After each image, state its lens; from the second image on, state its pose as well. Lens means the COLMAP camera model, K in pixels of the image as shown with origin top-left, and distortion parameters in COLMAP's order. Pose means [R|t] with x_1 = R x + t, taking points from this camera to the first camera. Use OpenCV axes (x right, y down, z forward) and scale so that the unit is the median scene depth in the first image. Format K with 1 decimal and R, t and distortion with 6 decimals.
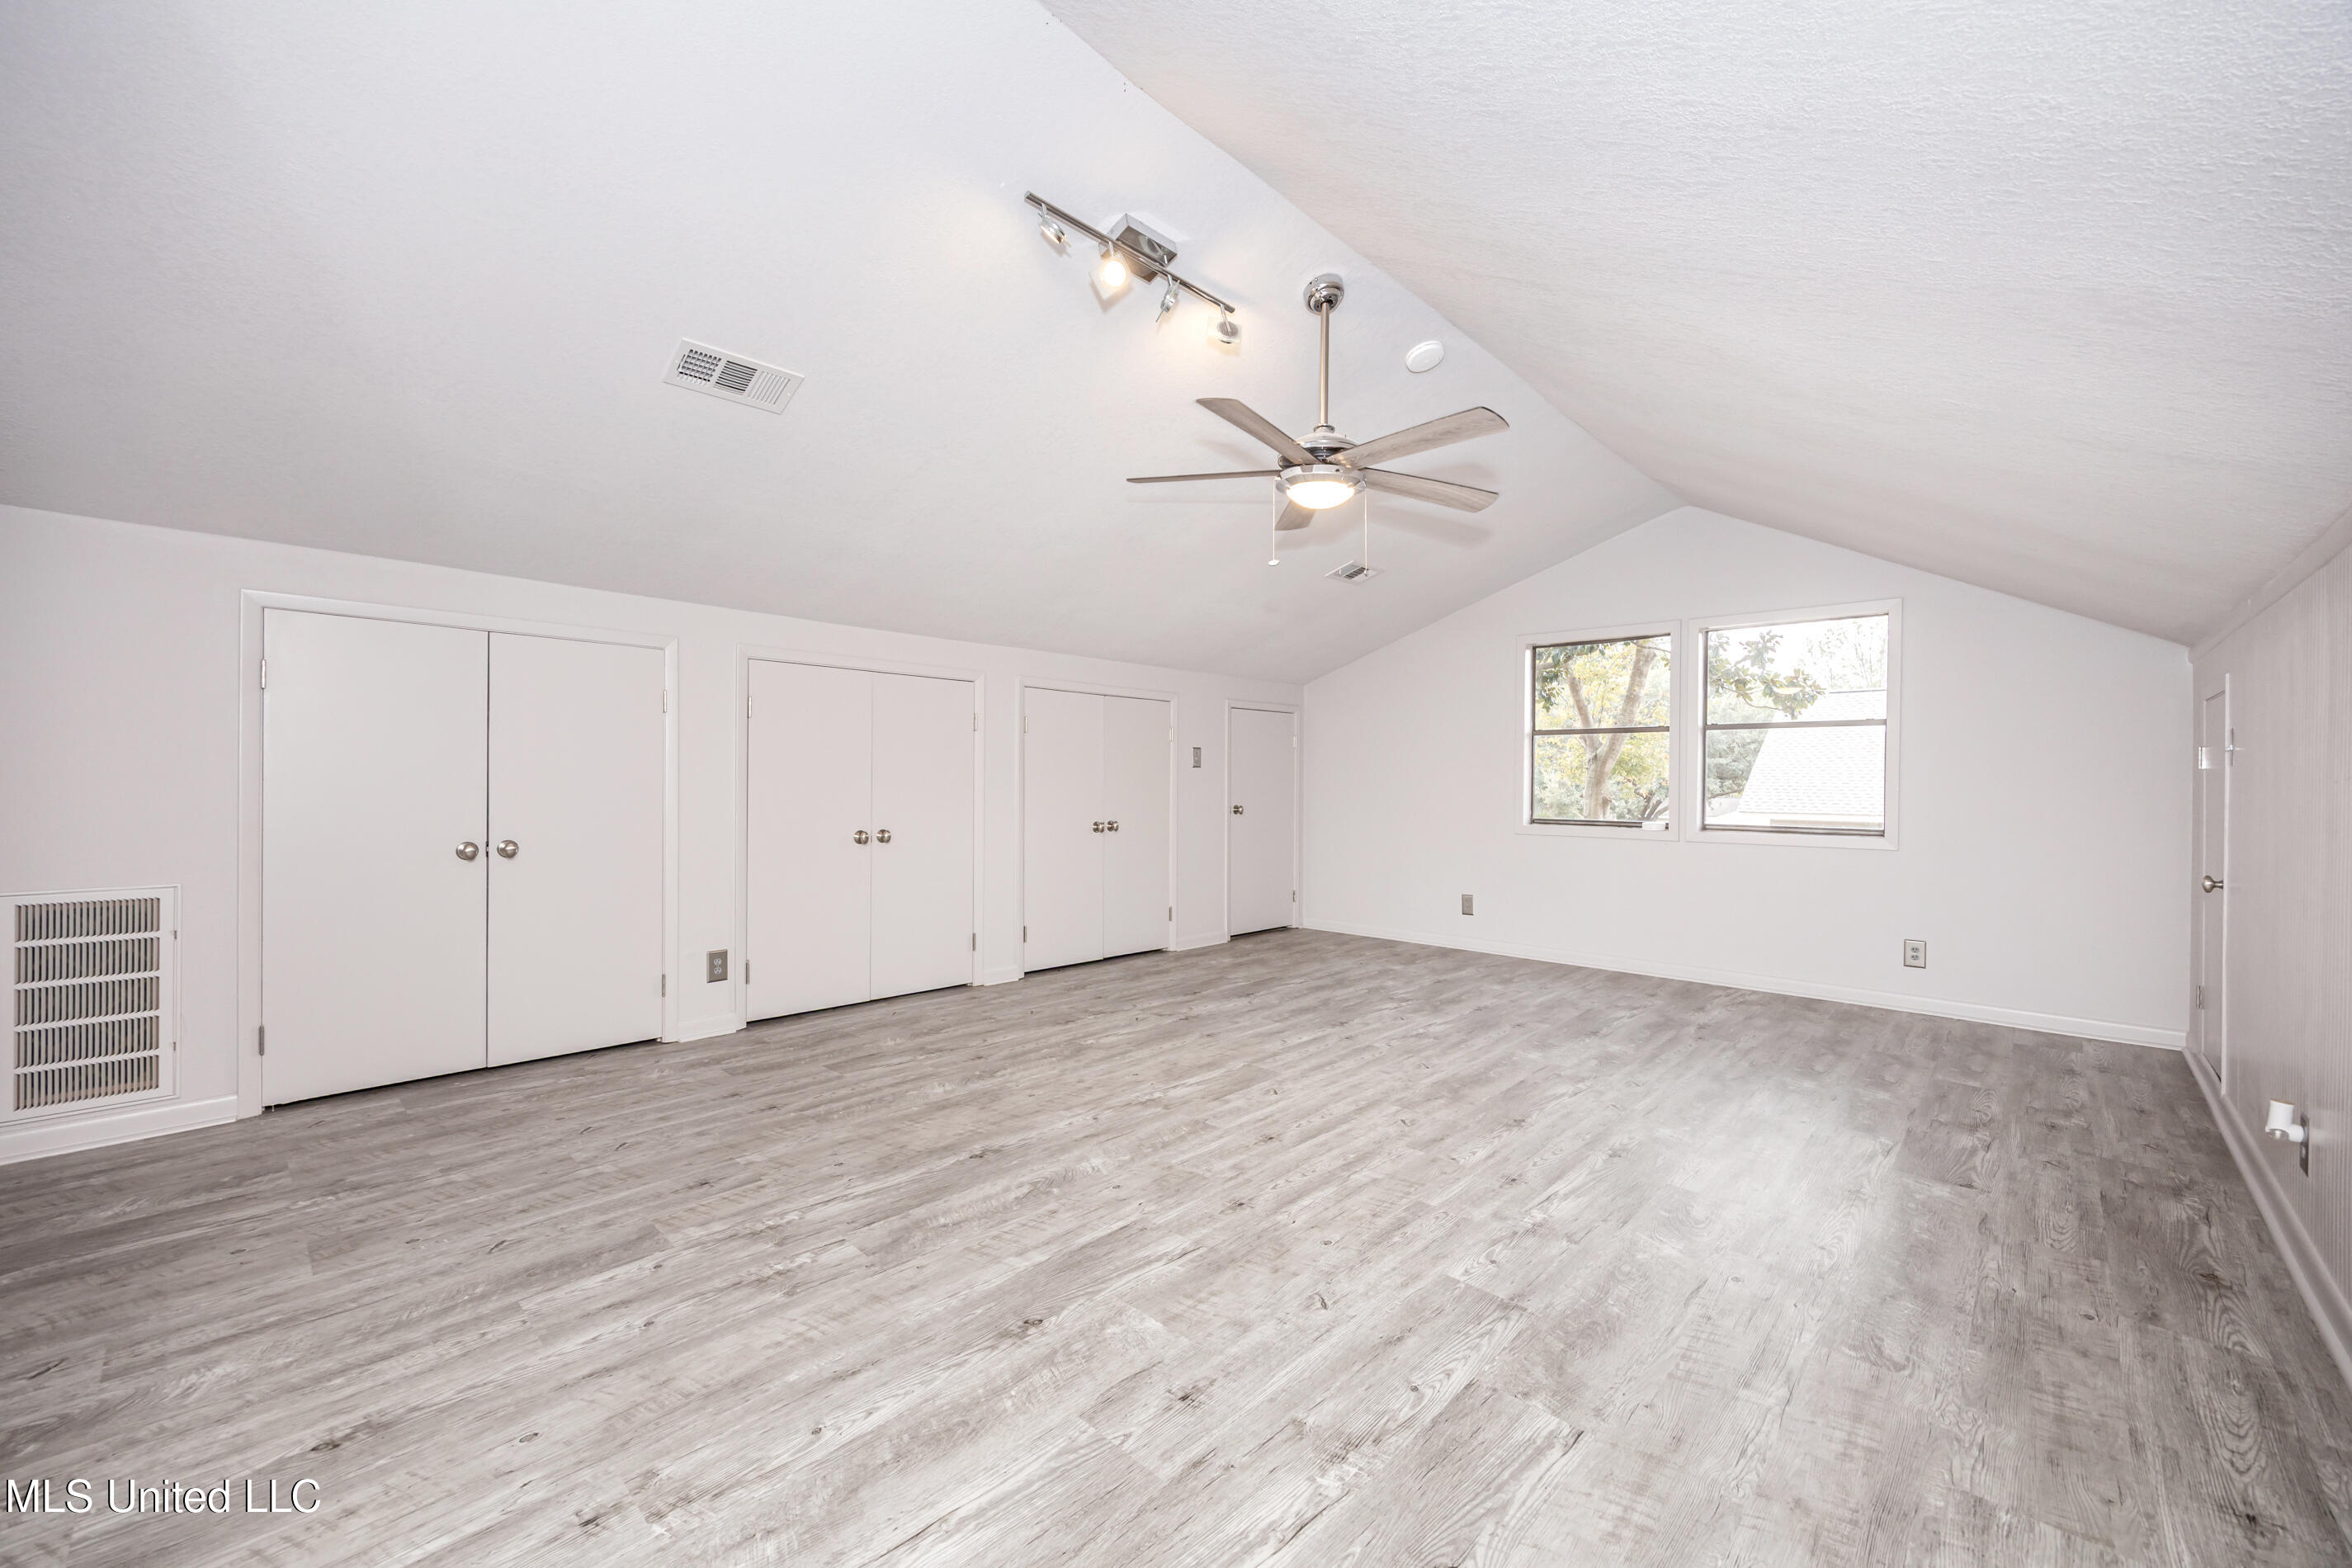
lens RADIAL K [[889.8, 0, 1178.2], [0, 889.8, 778.7], [0, 0, 1]] dist [-0.000902, 0.000184]
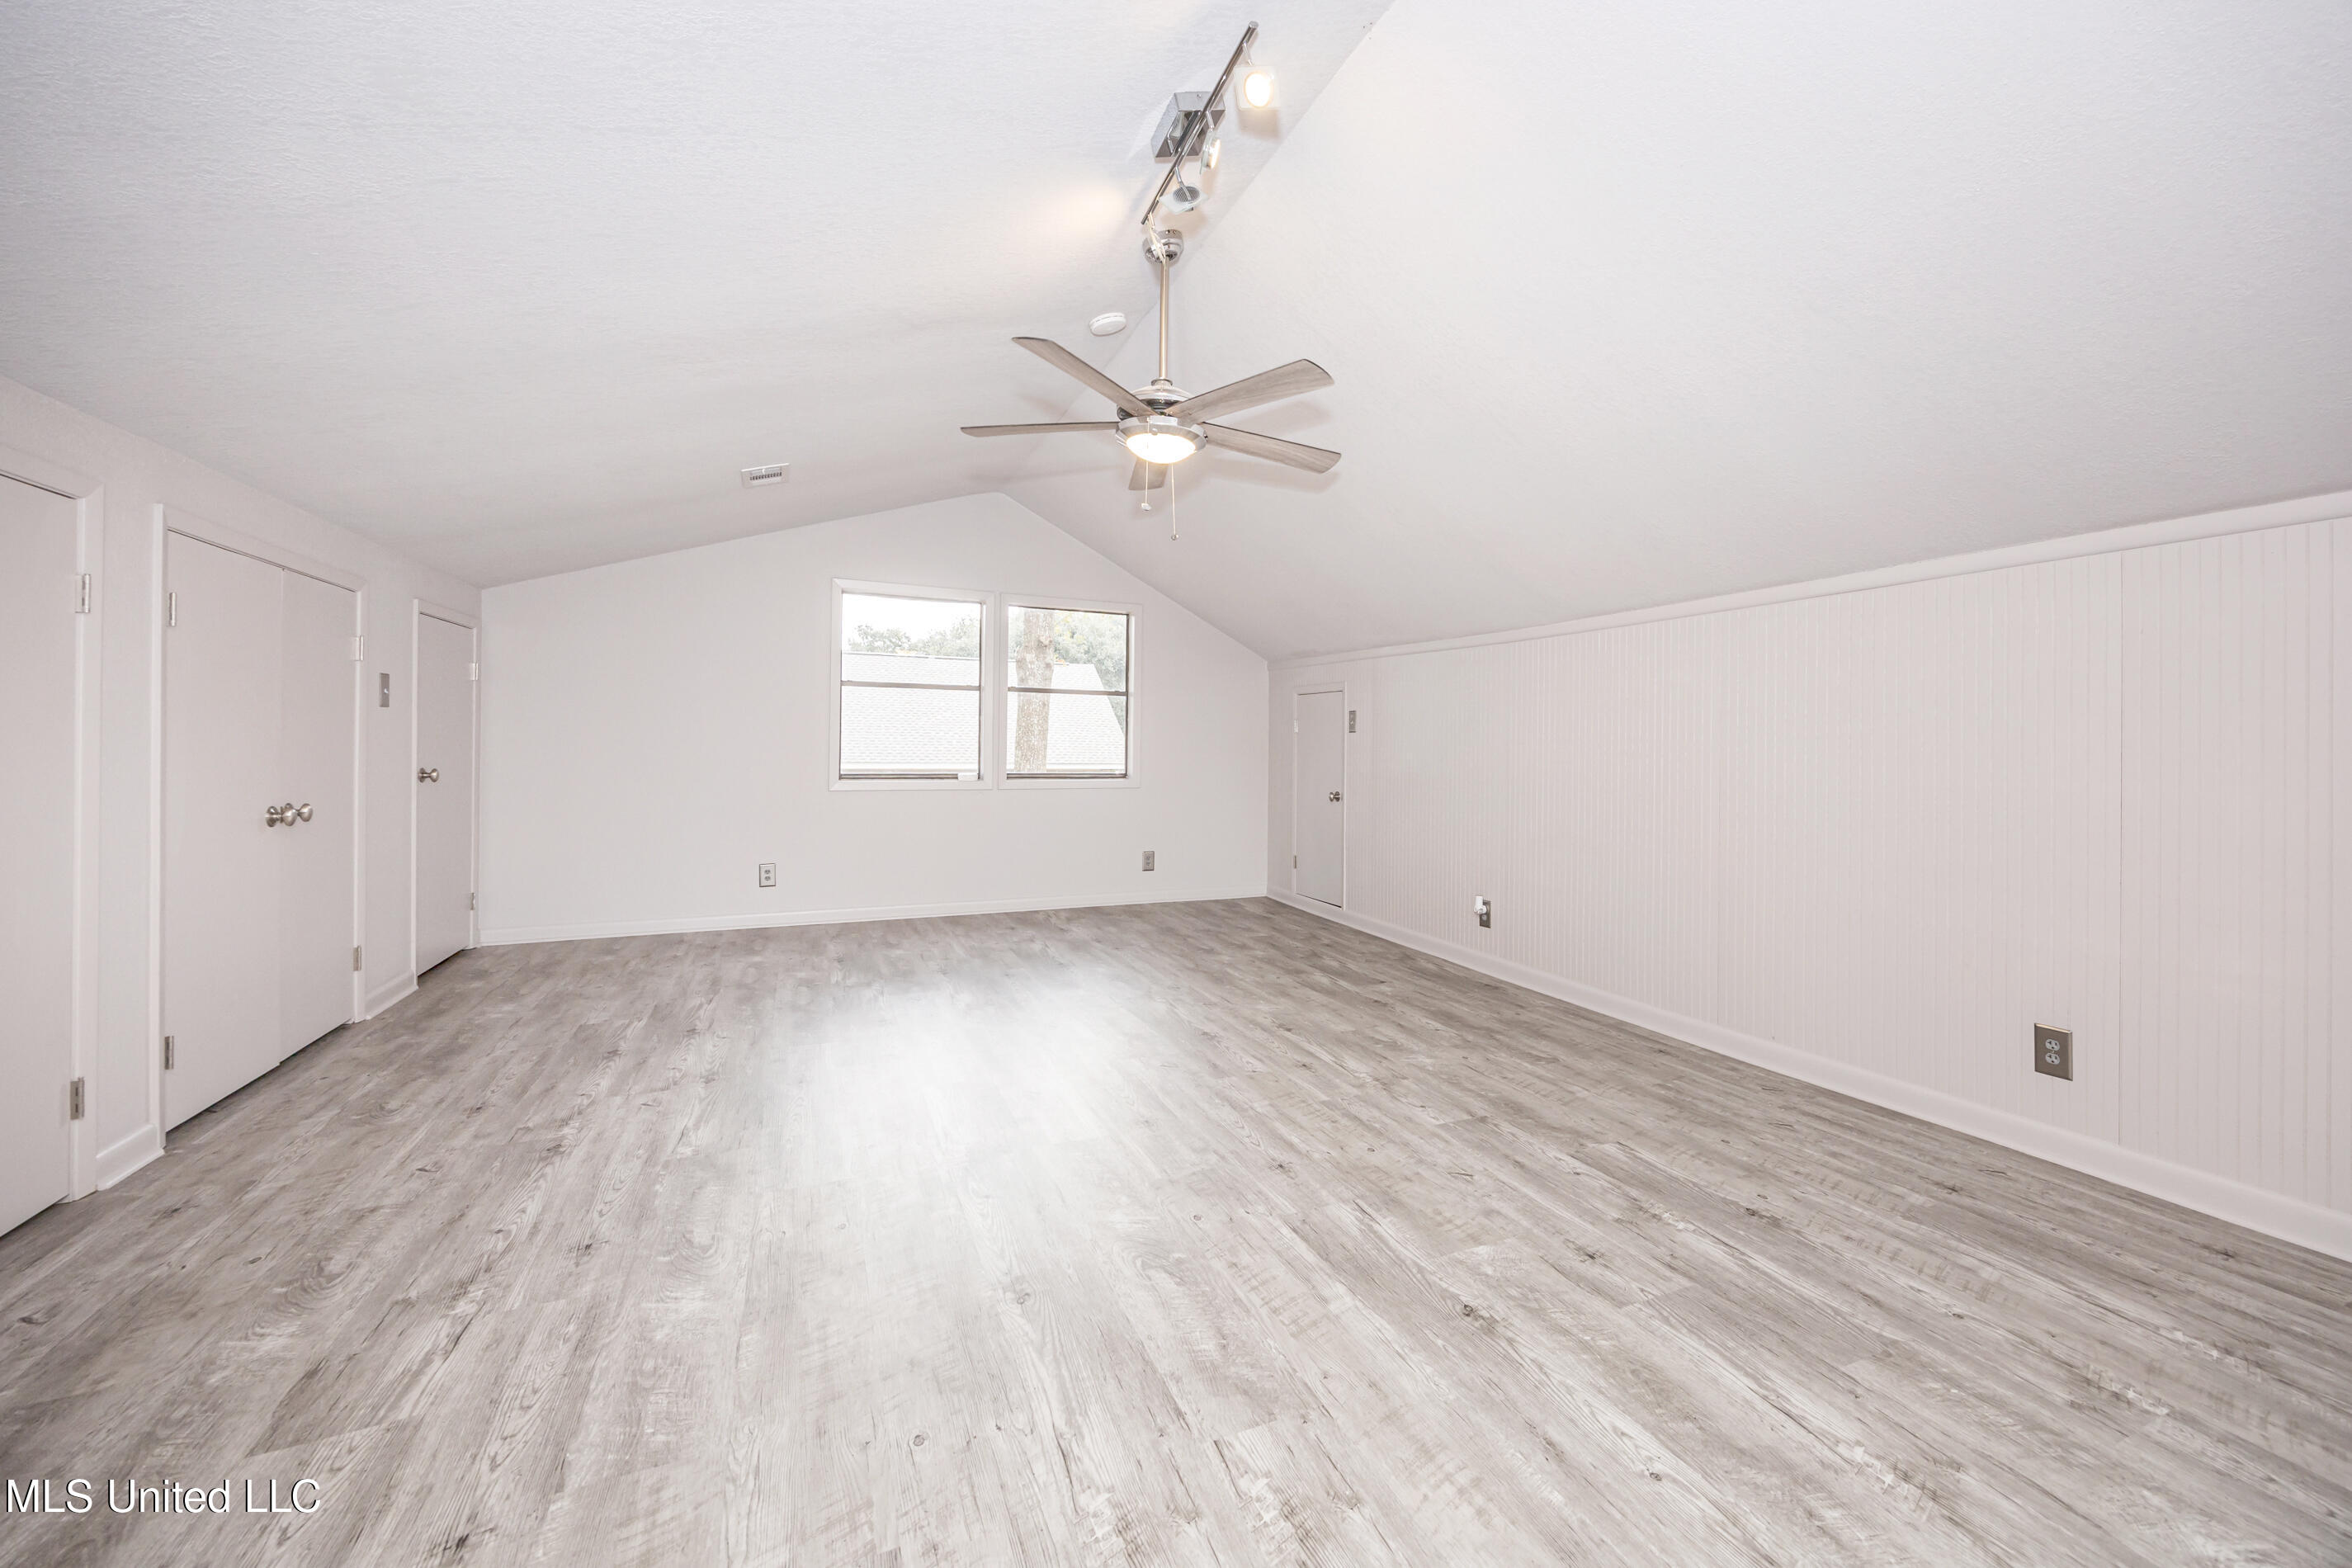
lens RADIAL K [[939.0, 0, 1181.5], [0, 939.0, 708.9], [0, 0, 1]] dist [-0.000348, 0.000232]
pose [[0.385674, 0.032625, 0.922058, -0.956873], [-0.015109, 0.999464, -0.029044, -0.002999], [-0.922511, -0.002730, 0.385960, 0.692938]]
